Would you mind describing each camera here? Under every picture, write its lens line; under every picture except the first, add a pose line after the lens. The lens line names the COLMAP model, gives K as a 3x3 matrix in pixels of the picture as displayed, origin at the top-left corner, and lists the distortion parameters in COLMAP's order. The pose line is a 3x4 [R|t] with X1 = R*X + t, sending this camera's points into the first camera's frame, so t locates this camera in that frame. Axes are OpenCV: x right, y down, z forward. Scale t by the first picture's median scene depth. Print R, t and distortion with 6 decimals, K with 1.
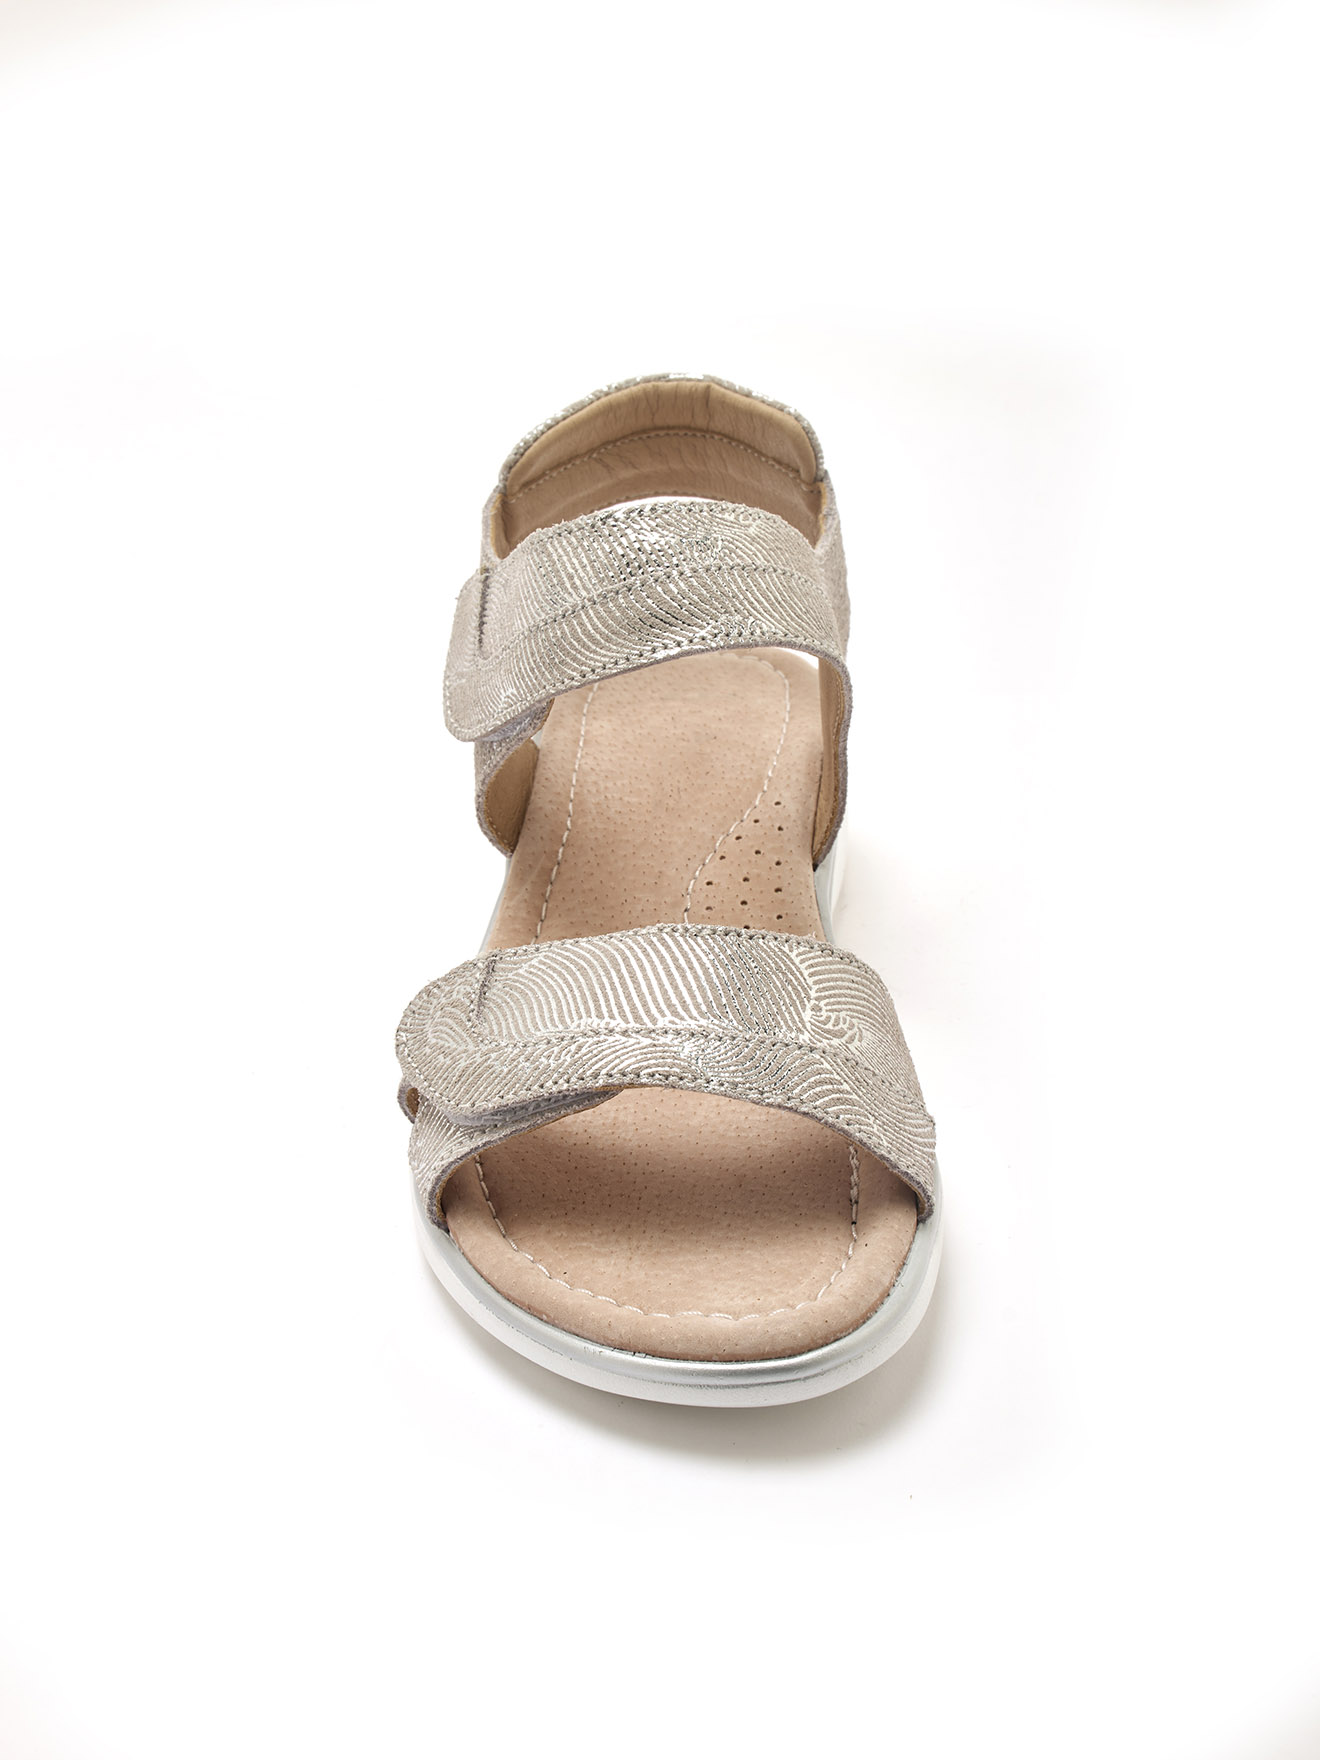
lens RADIAL K [[2761.2, 0, 658.7], [0, 2761.2, 880.3], [0, 0, 1]] dist [0.049936, 0.000000]
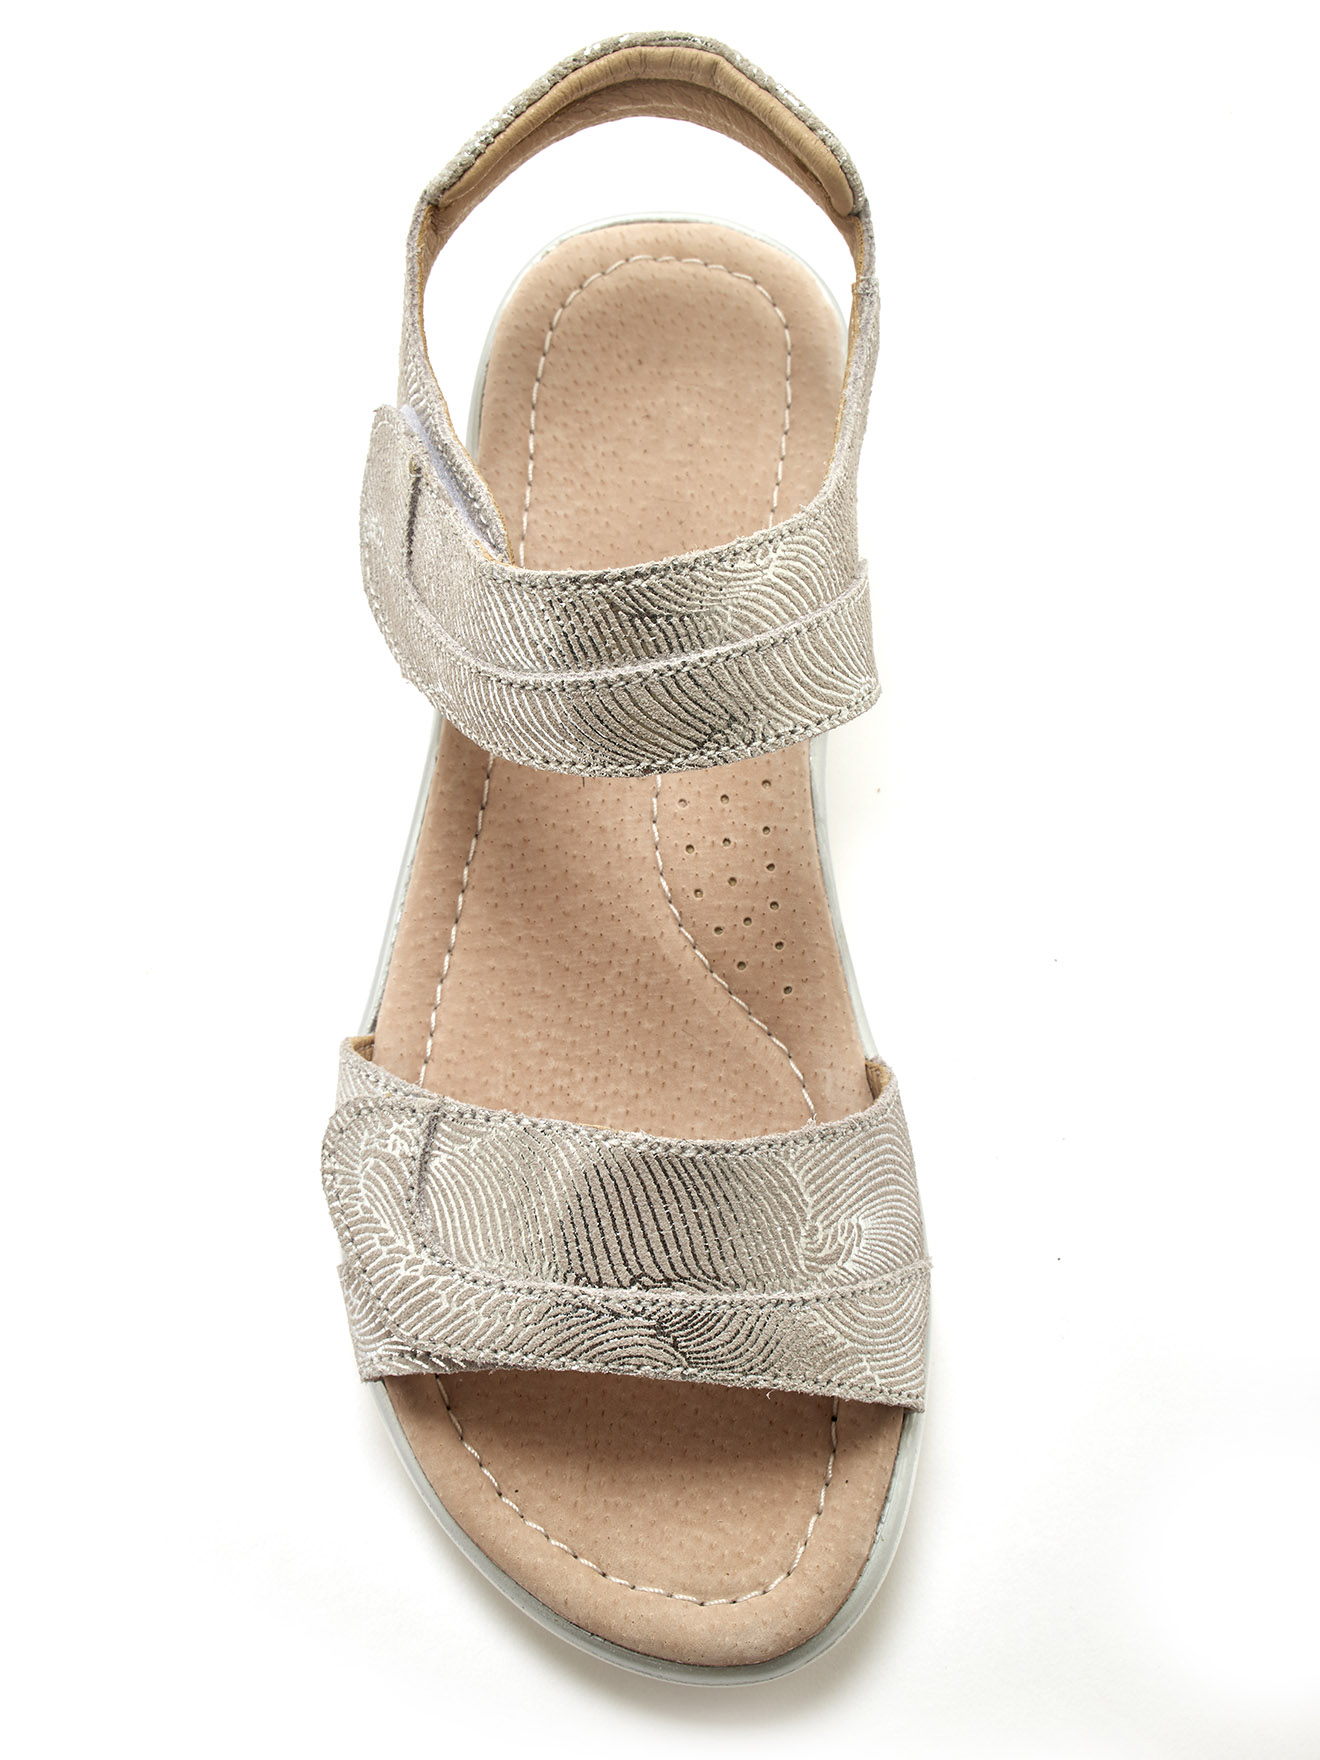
lens RADIAL K [[2765.0, 0, 658.6], [0, 2765.0, 880.1], [0, 0, 1]] dist [-0.052050, 0.000000]
pose [[0.998352, 0.022231, 0.052909, -0.033603], [-0.049046, 0.809228, 0.585444, -0.470957], [-0.029800, -0.587074, 0.808985, 0.314349]]
